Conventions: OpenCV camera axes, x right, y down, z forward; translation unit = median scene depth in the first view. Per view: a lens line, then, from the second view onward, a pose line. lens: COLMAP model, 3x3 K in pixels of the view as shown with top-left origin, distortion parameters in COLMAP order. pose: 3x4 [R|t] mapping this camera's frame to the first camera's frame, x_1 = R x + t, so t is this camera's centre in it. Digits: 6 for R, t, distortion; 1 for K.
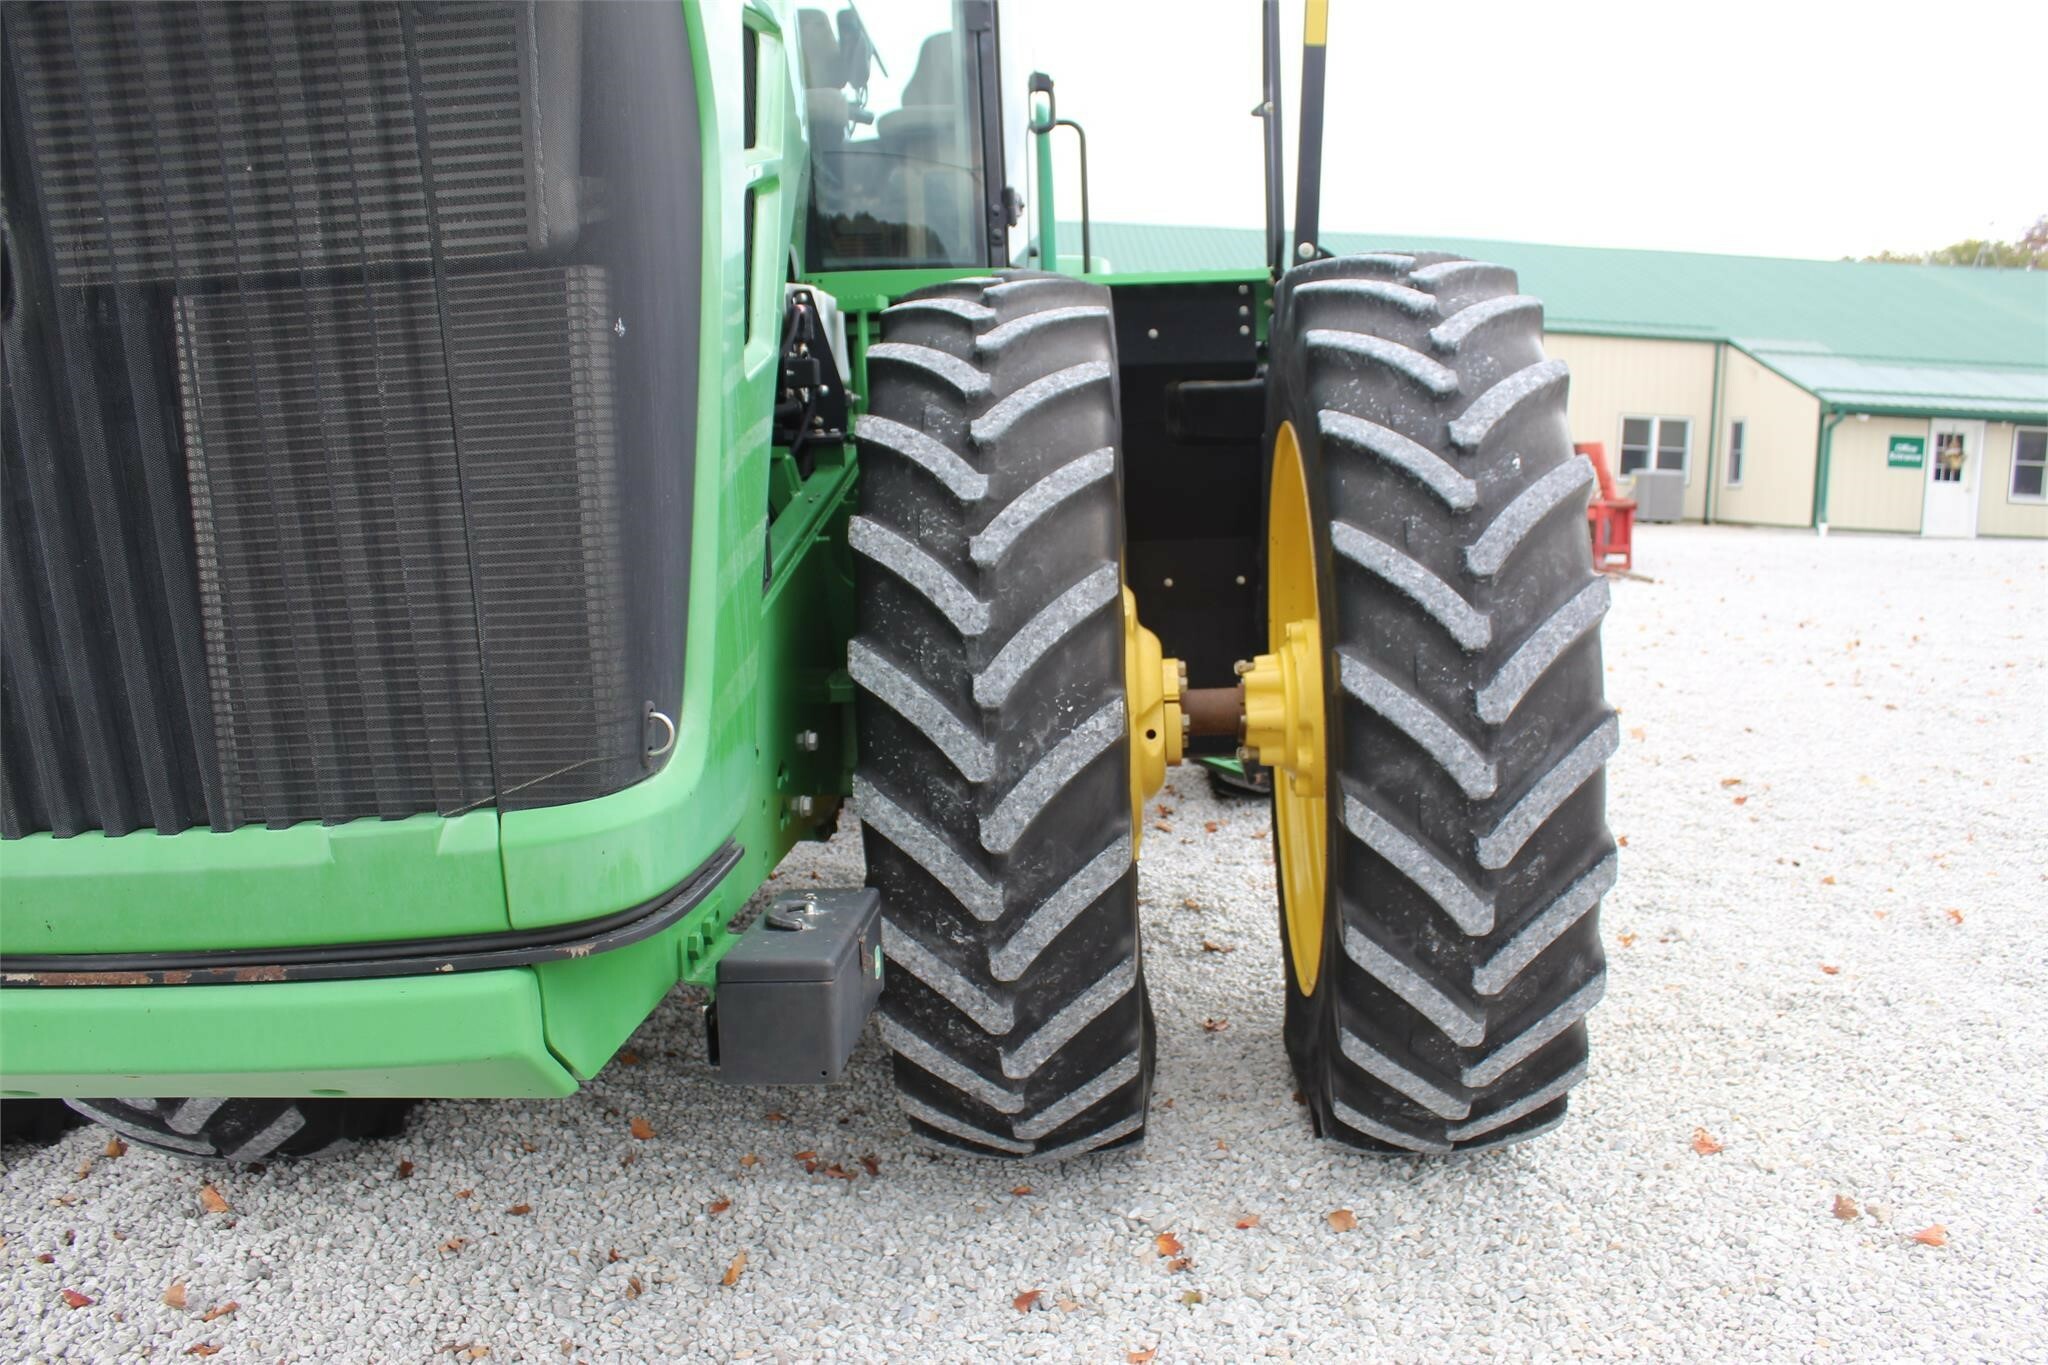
lens RADIAL K [[1695.7, 0, 1024.0], [0, 1695.7, 682.5], [0, 0, 1]] dist [-0.180162, 0.163858]
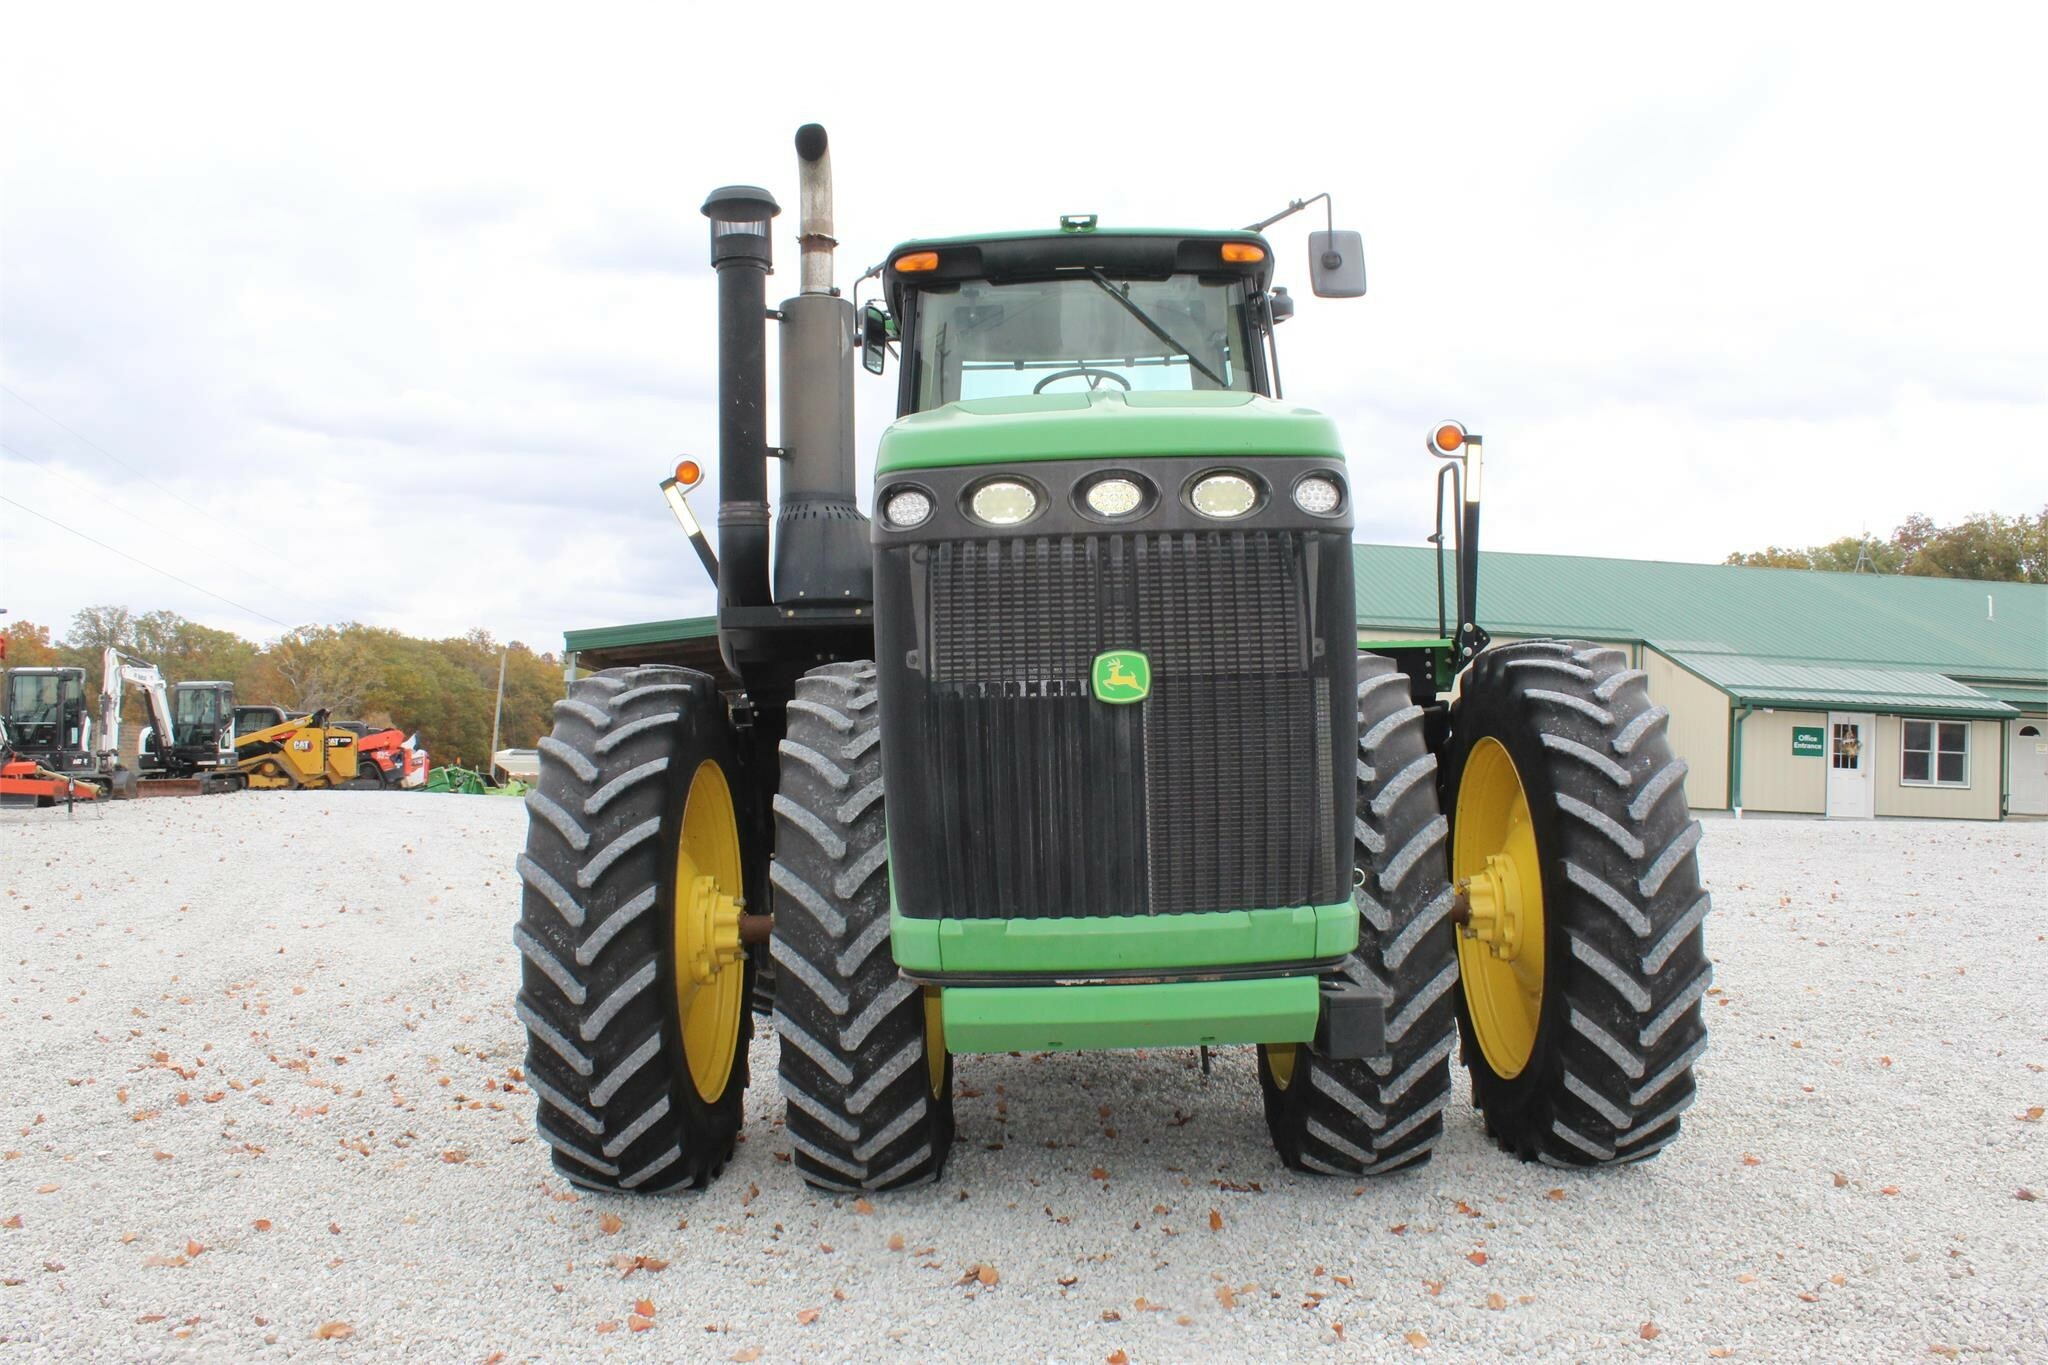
lens RADIAL K [[1689.5, 0, 1032.9], [0, 1689.5, 678.8], [0, 0, 1]] dist [-0.173935, 0.154391]
pose [[0.998457, 0.013962, 0.053745, -0.492833], [-0.004586, 0.985300, -0.170774, 0.096979], [-0.055339, 0.170264, 0.983843, -0.806978]]
